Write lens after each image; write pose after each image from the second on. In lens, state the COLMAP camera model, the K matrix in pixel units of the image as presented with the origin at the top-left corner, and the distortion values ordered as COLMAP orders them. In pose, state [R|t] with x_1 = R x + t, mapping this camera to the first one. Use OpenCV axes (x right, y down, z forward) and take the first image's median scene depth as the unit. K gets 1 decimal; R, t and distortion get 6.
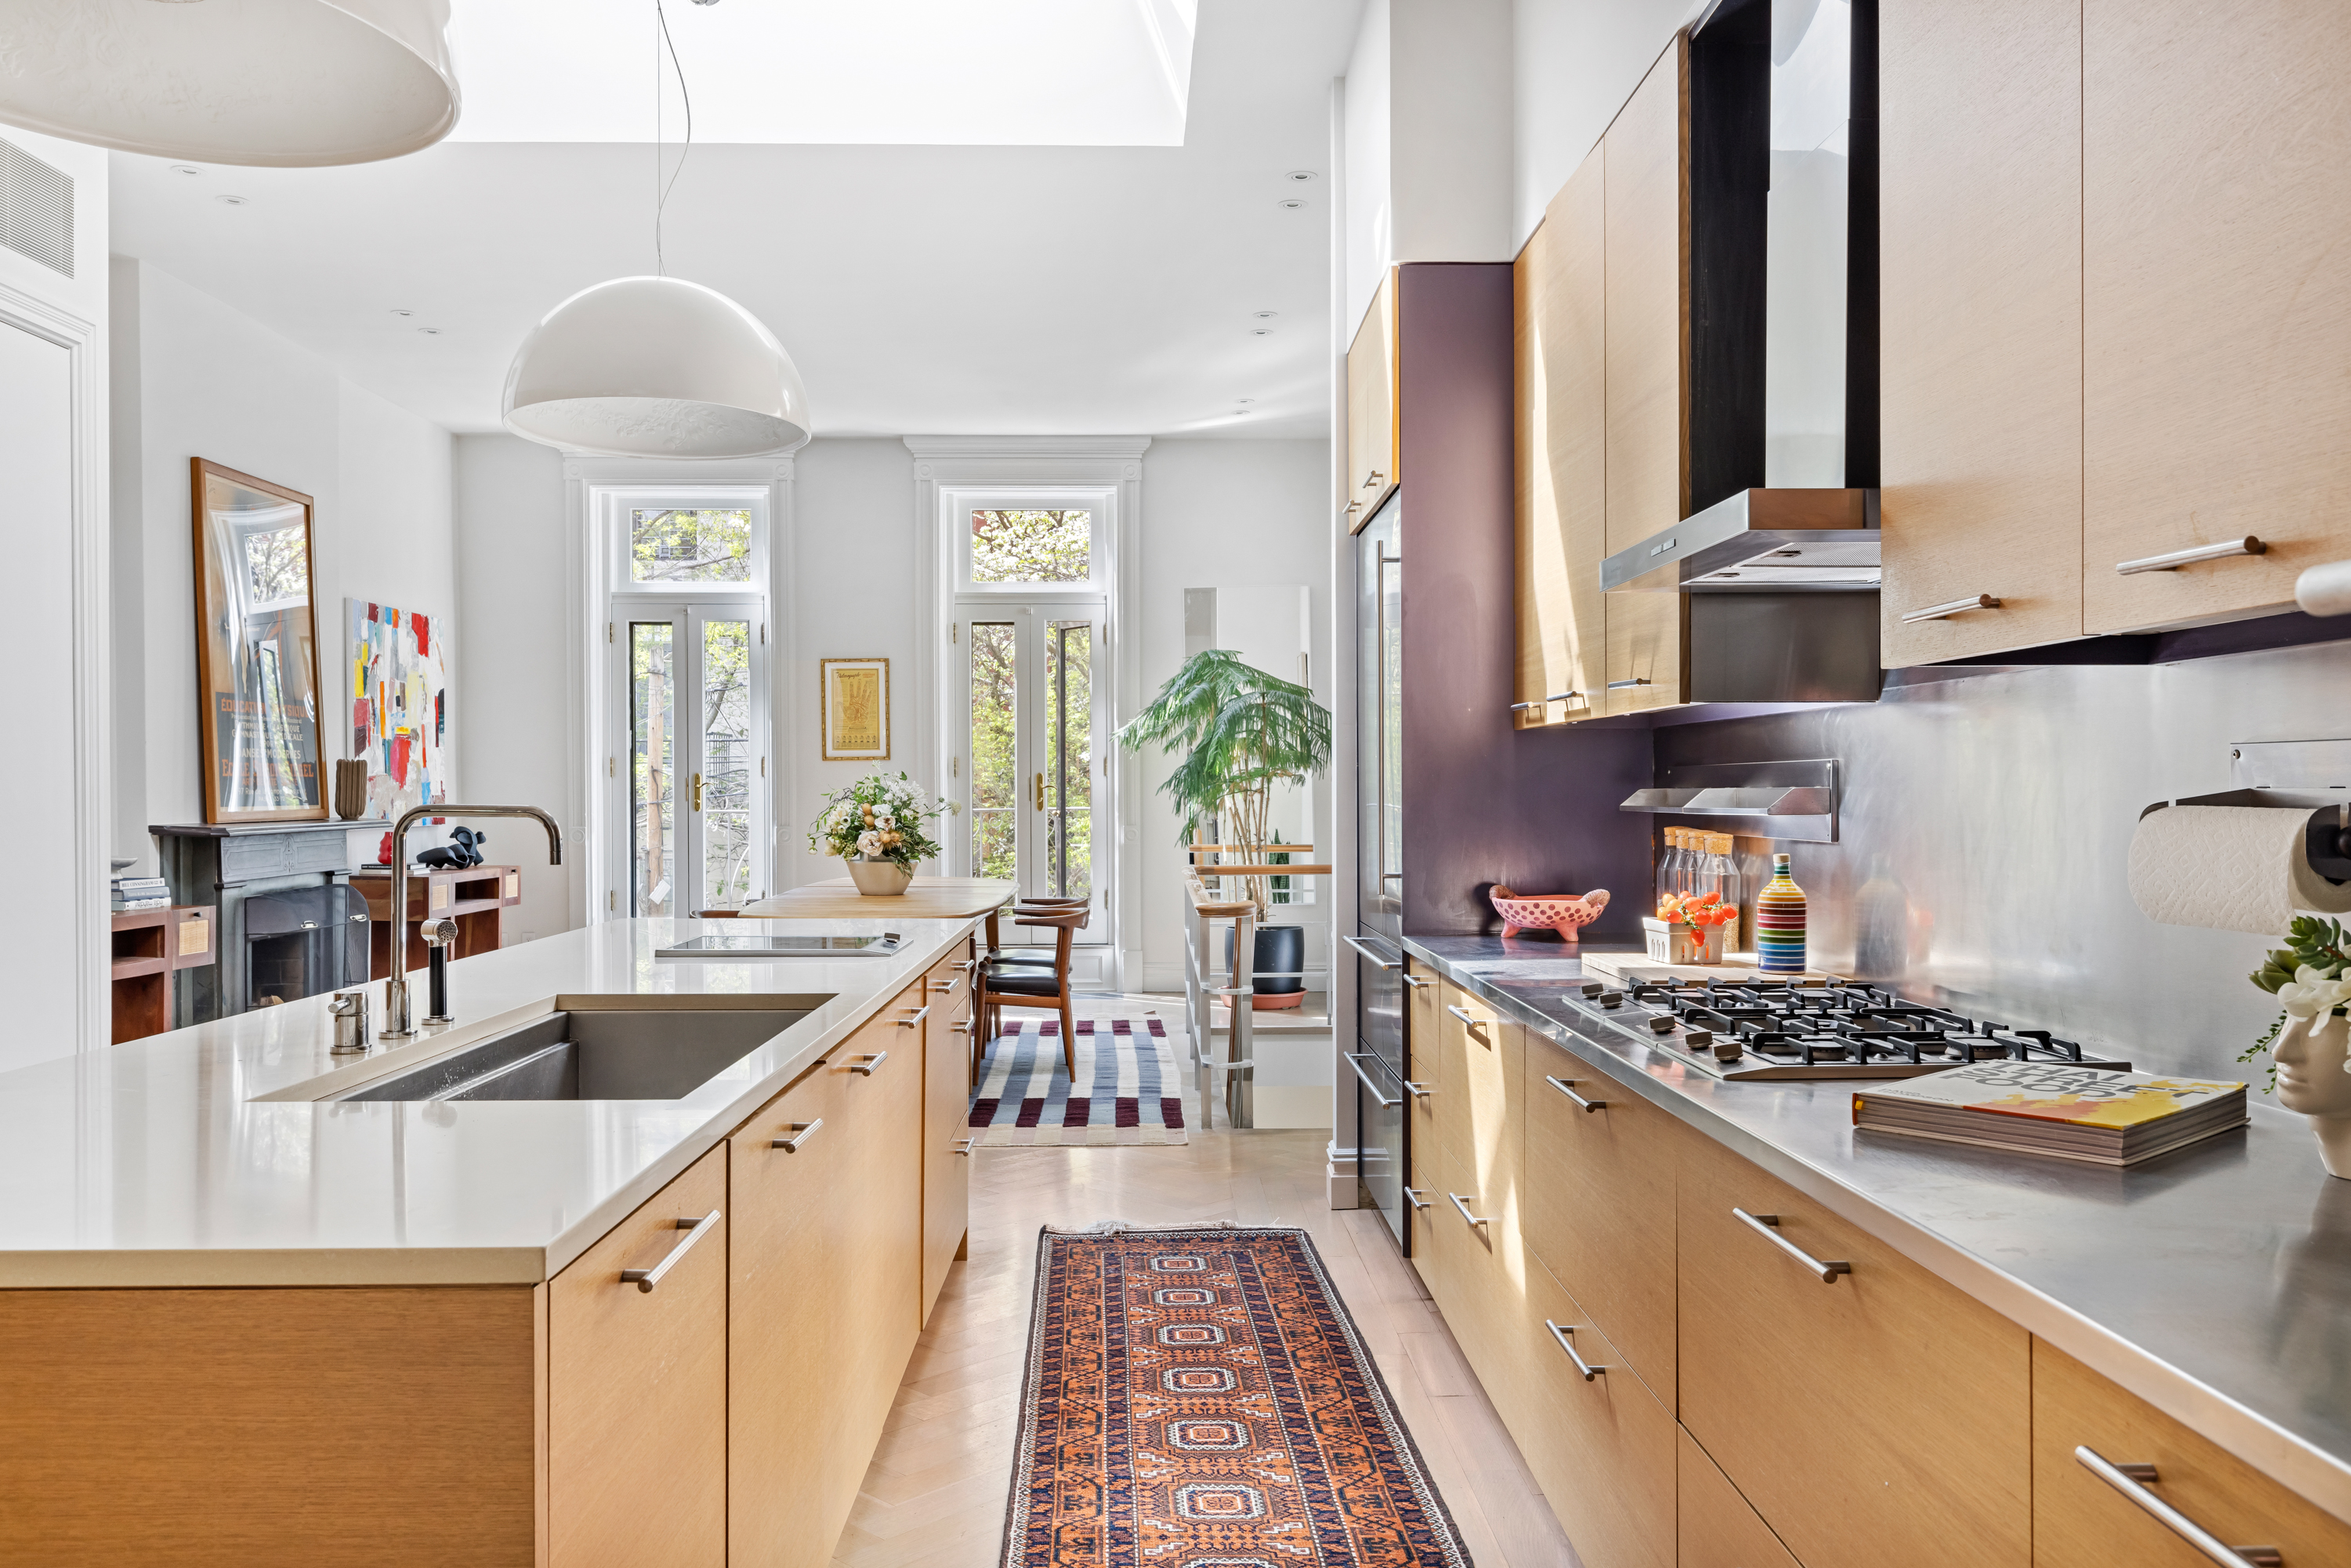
lens RADIAL K [[1811.0, 0, 1186.9], [0, 1811.0, 797.7], [0, 0, 1]] dist [0.009024, -0.021461]
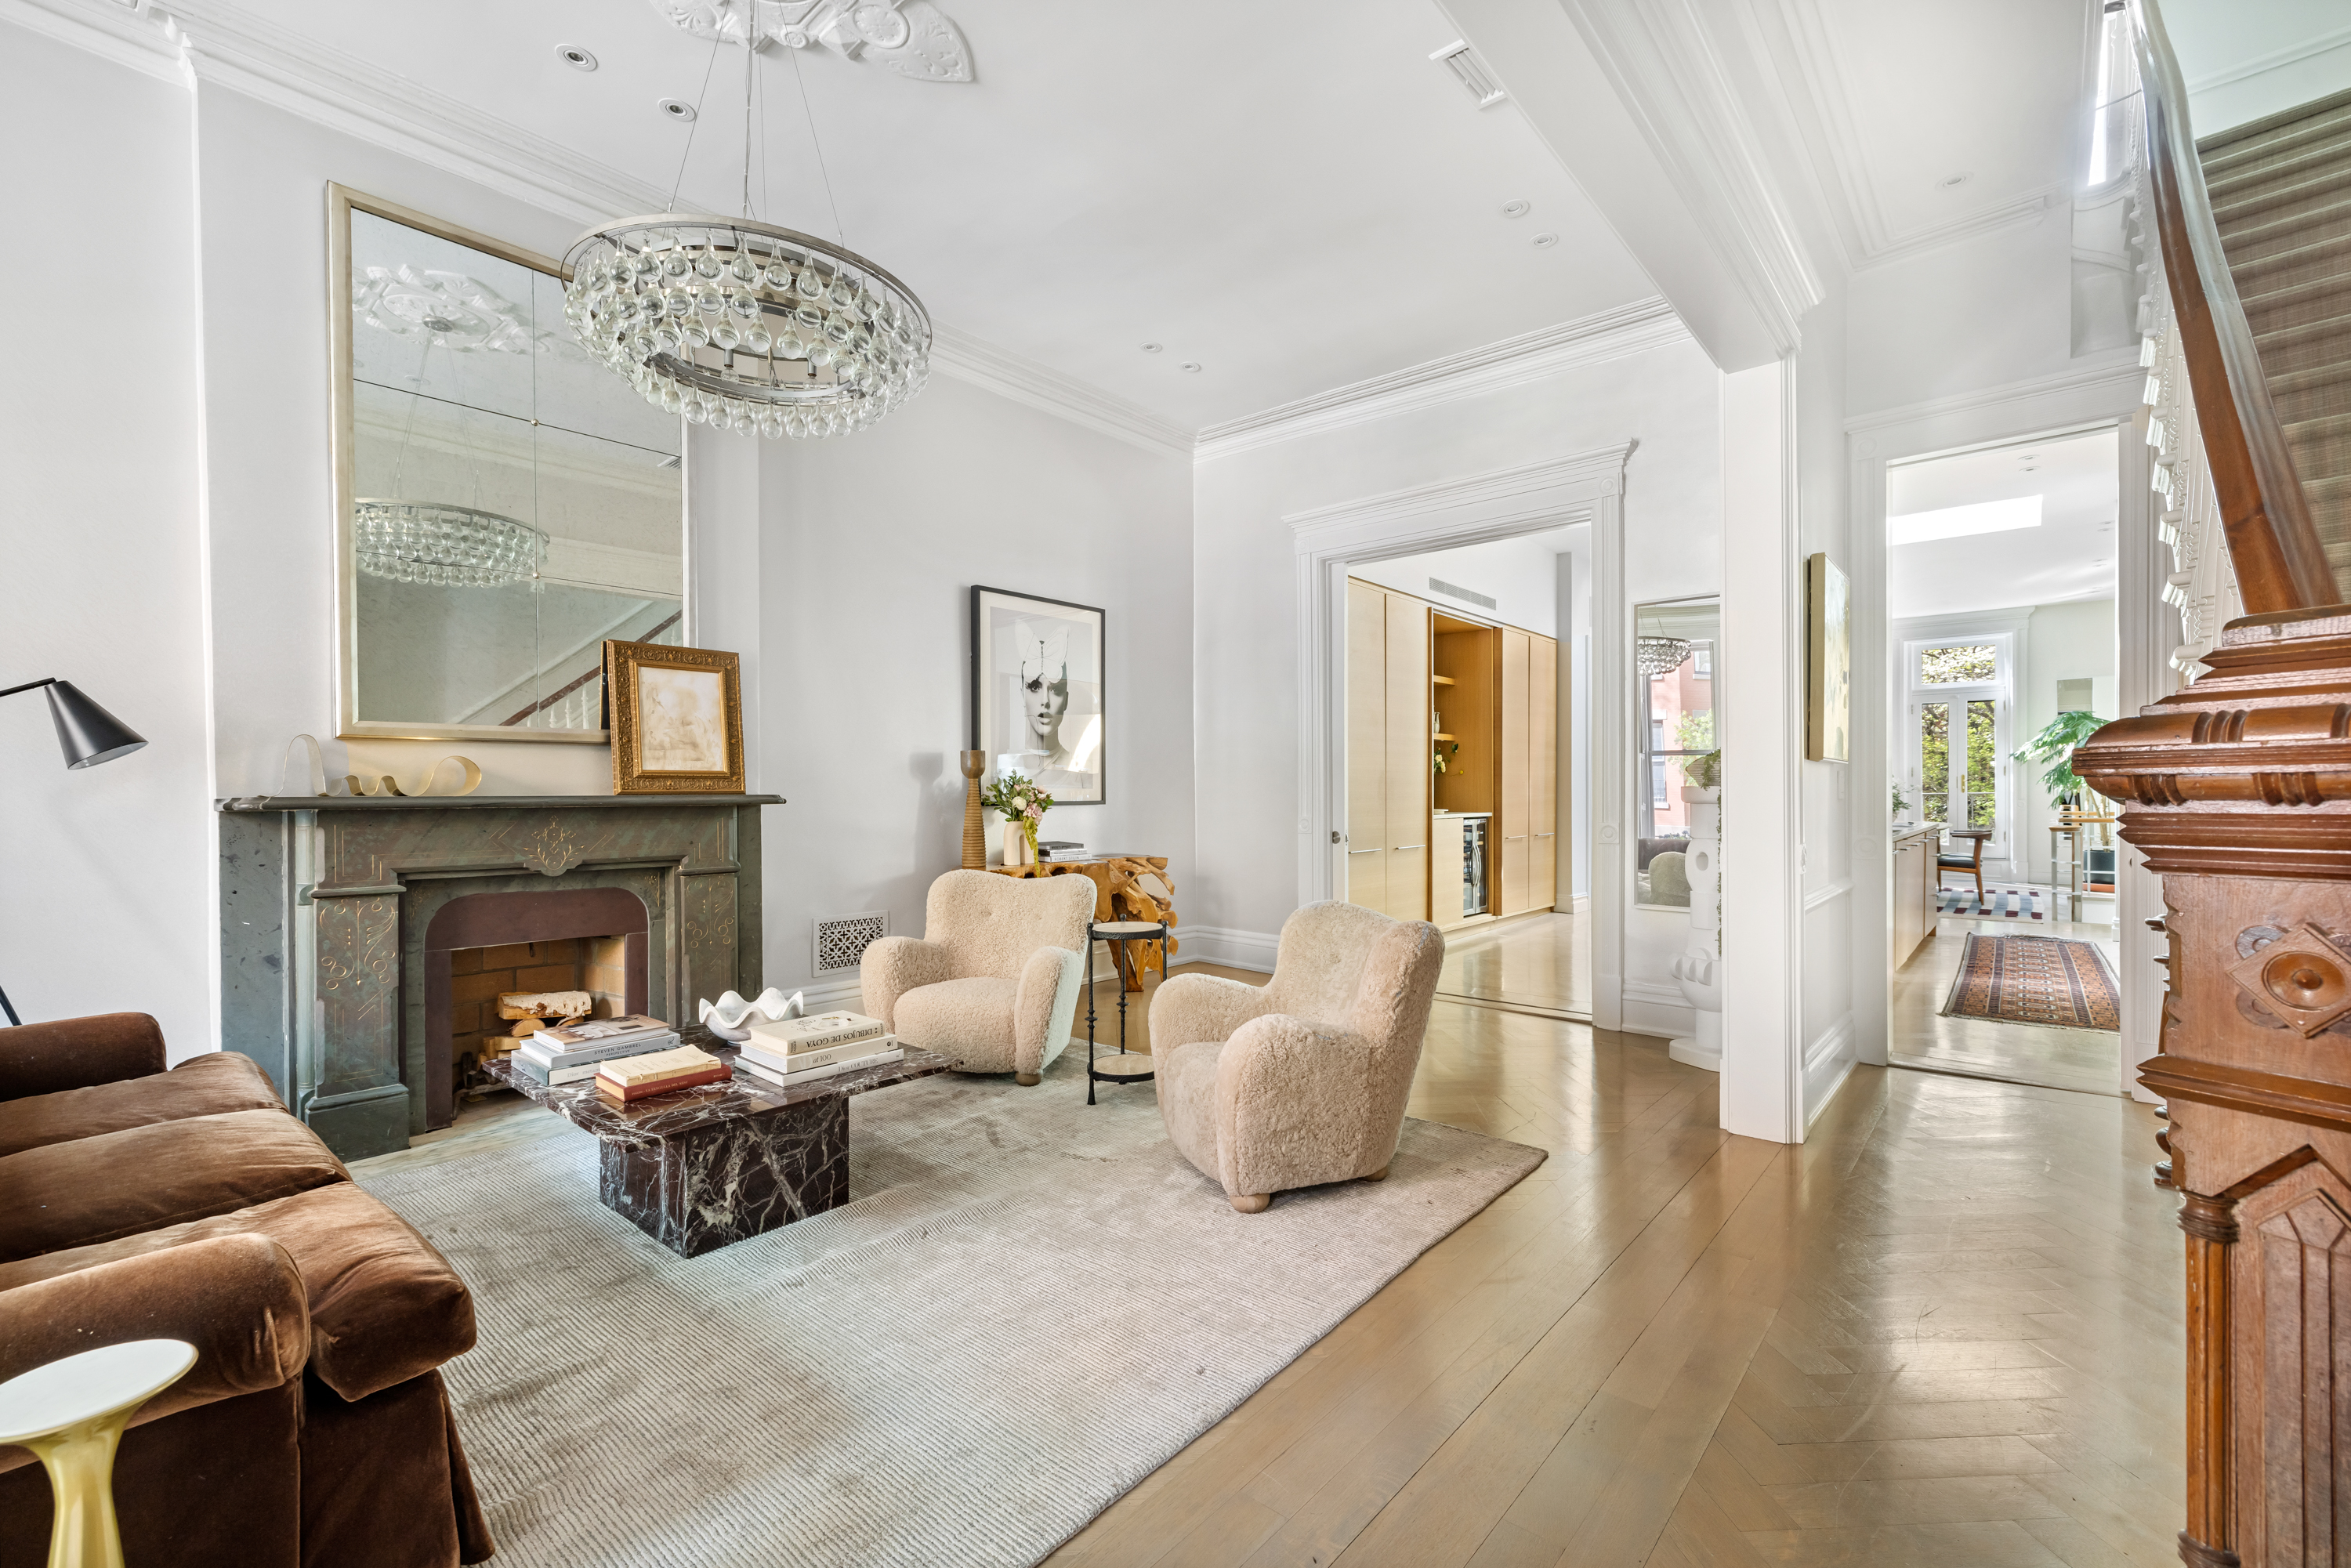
lens RADIAL K [[996.0, 0, 1187.9], [0, 996.0, 812.6], [0, 0, 1]] dist [-0.001342, 0.000165]
pose [[0.738472, 0.008973, -0.674224, 0.035490], [0.002660, 0.999865, 0.016220, 0.011579], [0.674279, -0.013772, 0.738348, -0.508631]]
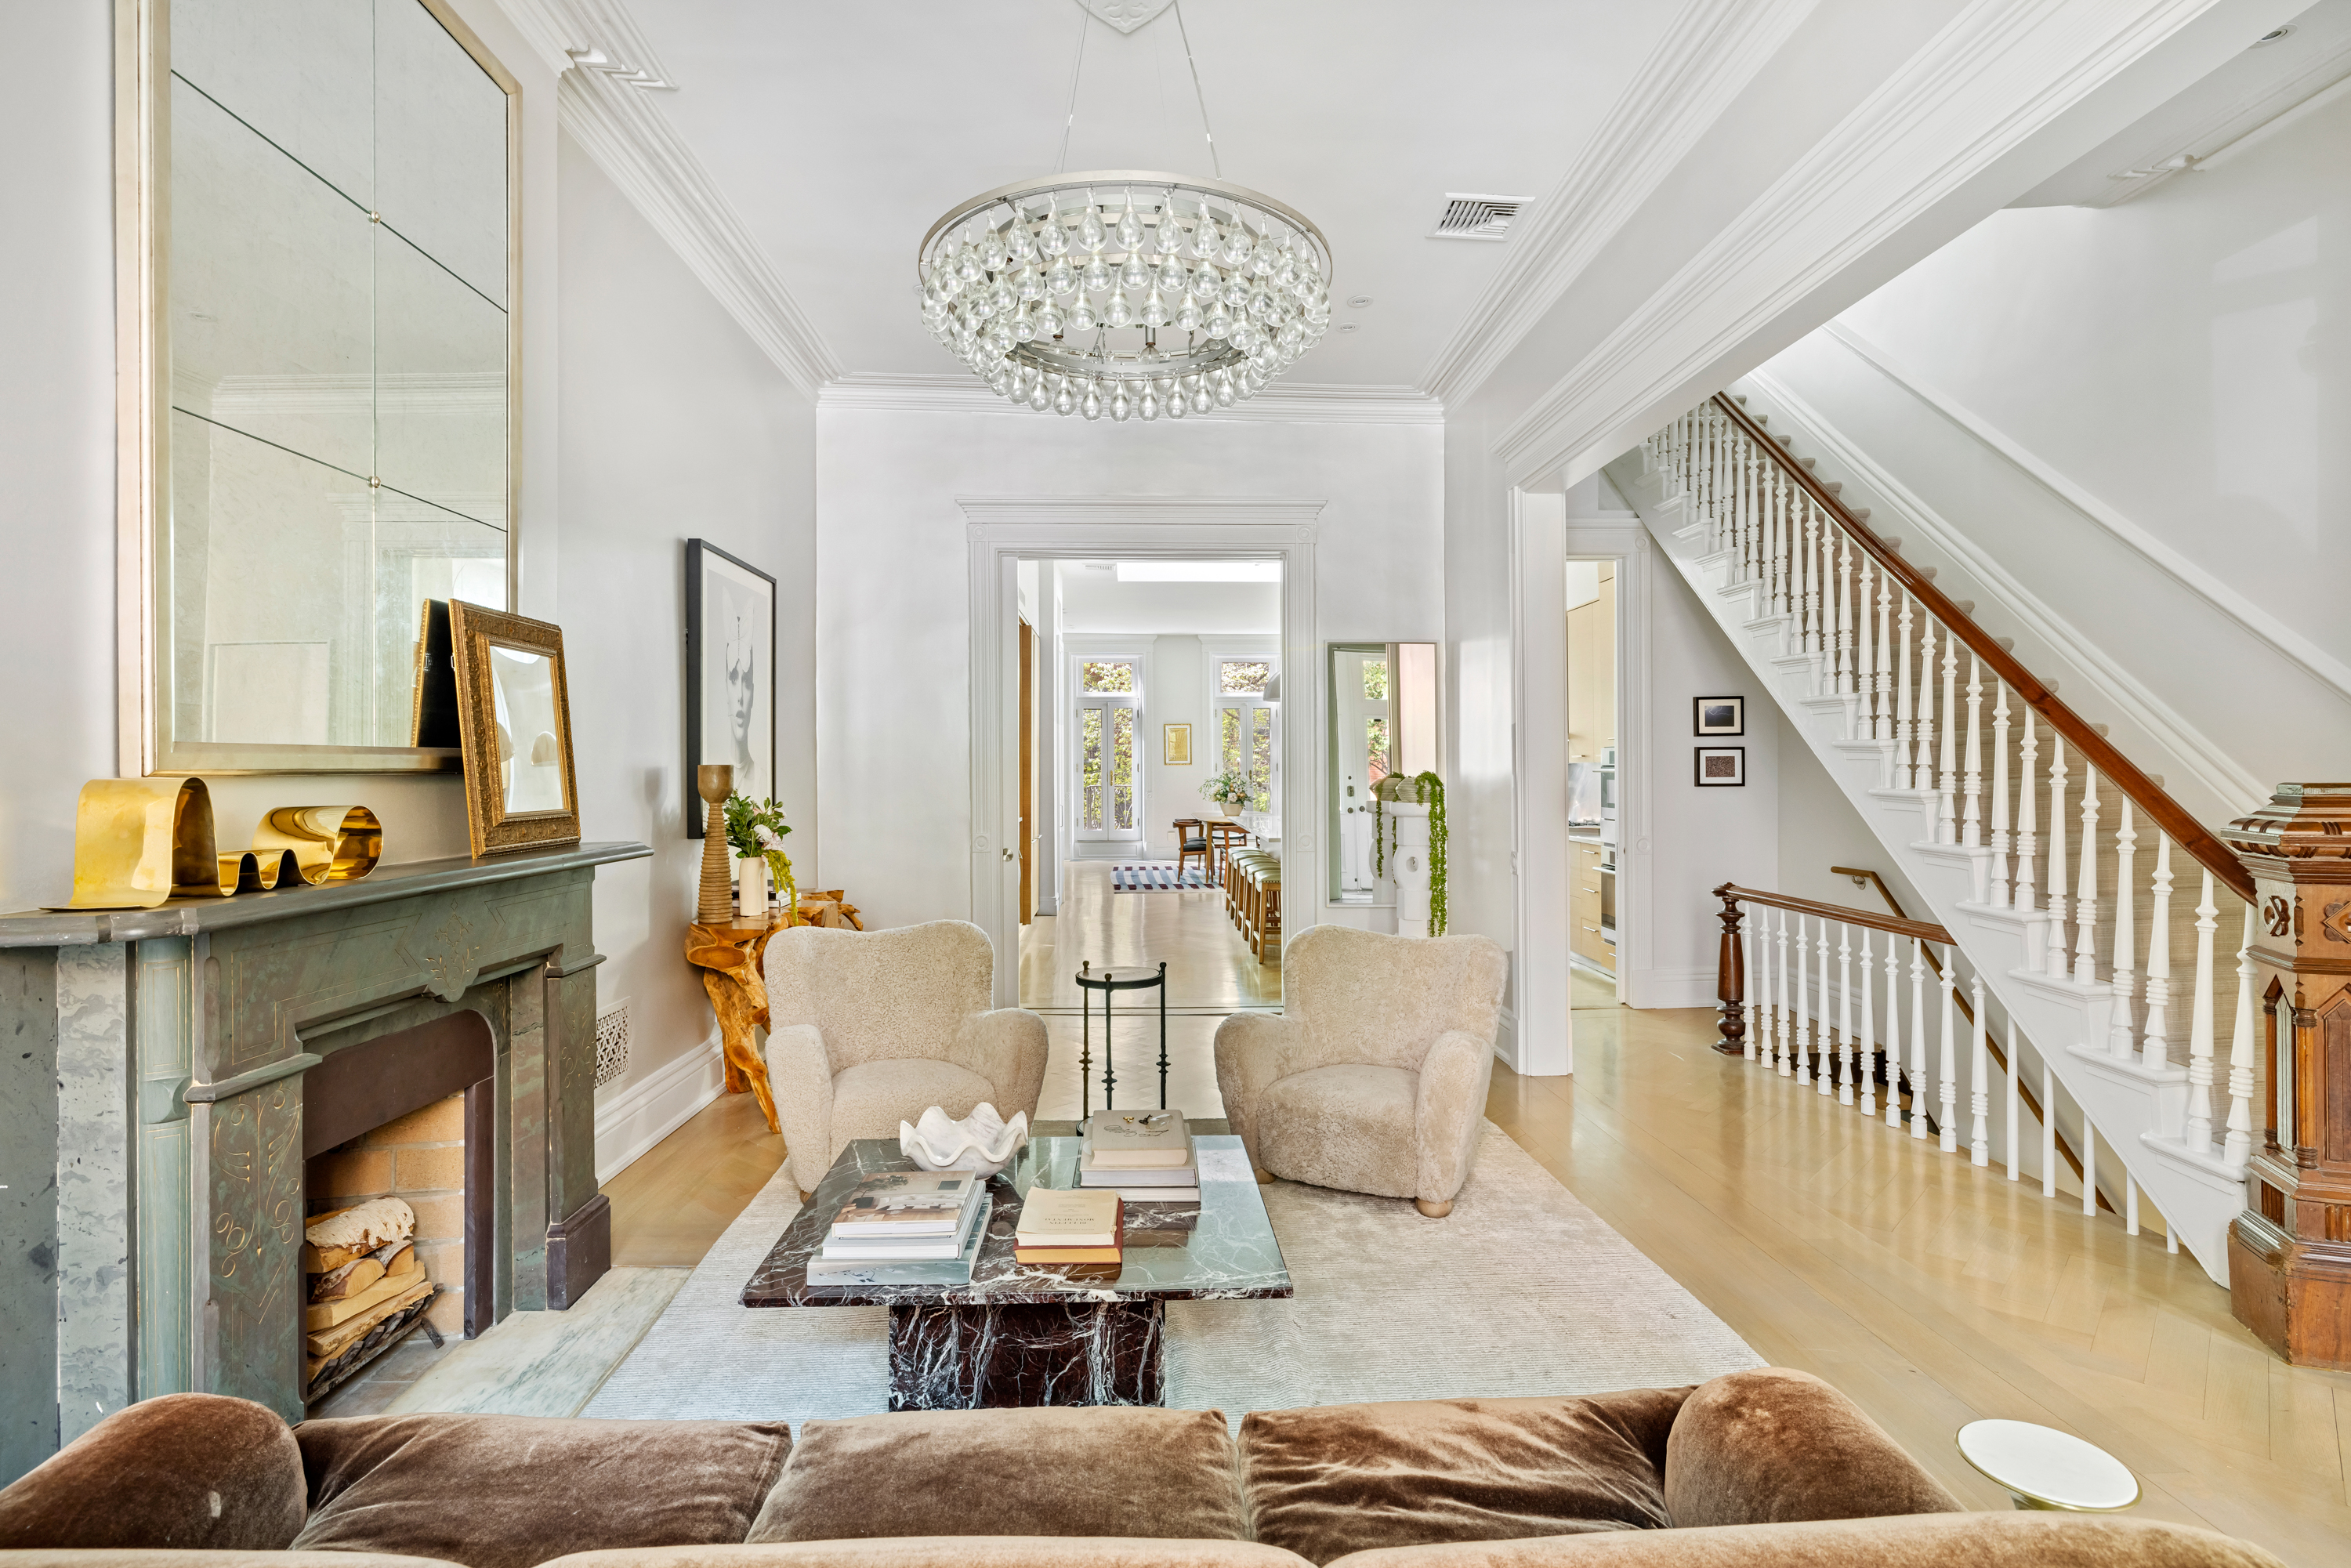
lens RADIAL K [[1135.7, 0, 1178.5], [0, 1135.7, 779.8], [0, 0, 1]] dist [-0.000245, 0.000455]
pose [[0.999977, -0.005043, 0.004454, -0.217897], [0.005026, 0.999980, 0.003803, -0.007415], [-0.004473, -0.003780, 0.999983, -0.639222]]
